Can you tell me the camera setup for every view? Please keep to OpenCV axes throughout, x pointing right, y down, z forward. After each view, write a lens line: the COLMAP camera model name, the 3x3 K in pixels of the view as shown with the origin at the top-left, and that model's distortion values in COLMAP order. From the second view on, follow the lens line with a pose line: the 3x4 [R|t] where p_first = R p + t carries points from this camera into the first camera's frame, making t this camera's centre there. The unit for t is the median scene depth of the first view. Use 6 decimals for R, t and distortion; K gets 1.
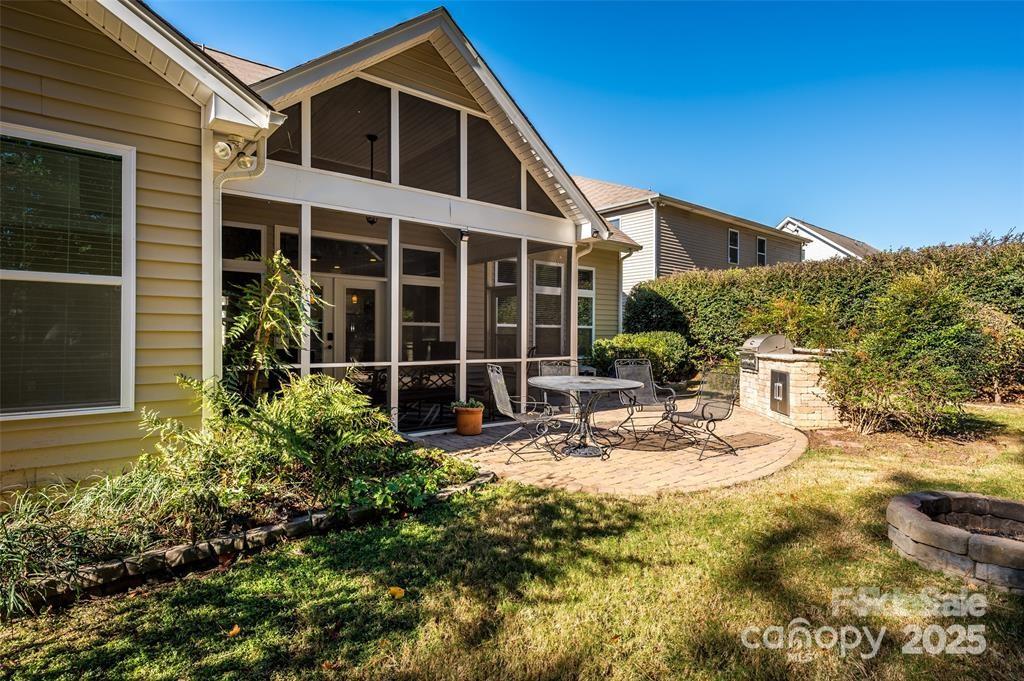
lens RADIAL K [[510.5, 0, 510.2], [0, 510.5, 334.5], [0, 0, 1]] dist [0.000746, 0.000326]
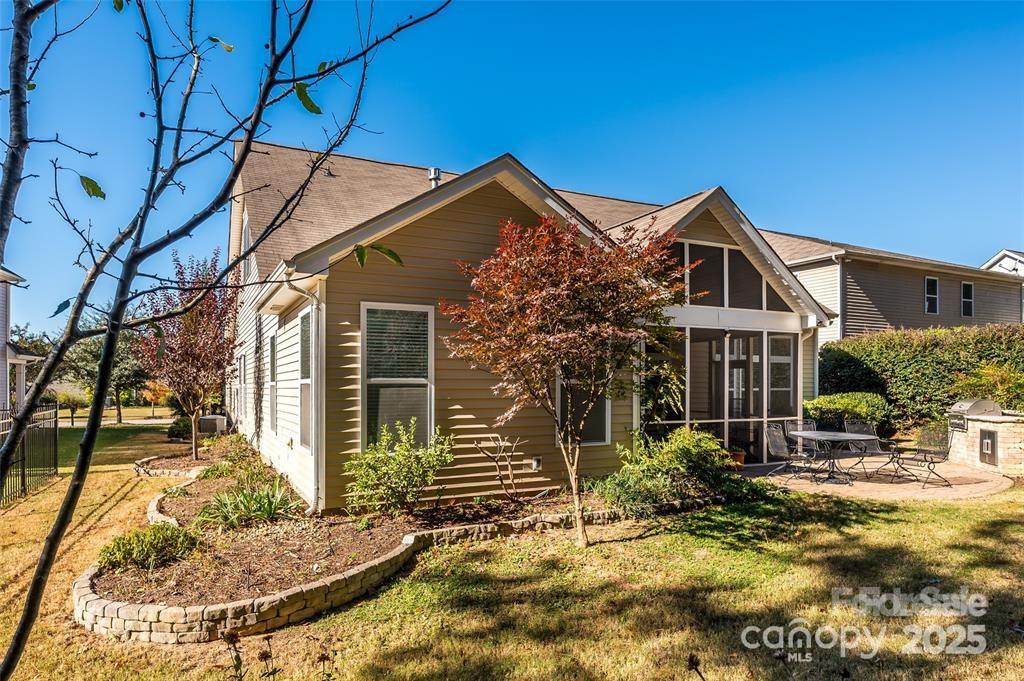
lens RADIAL K [[558.8, 0, 487.2], [0, 558.8, 384.8], [0, 0, 1]] dist [0.002820, -0.002490]
pose [[0.968558, -0.007271, -0.248683, -0.298168], [0.006303, 0.999969, -0.004690, -0.038128], [0.248710, 0.002975, 0.968573, -0.589852]]
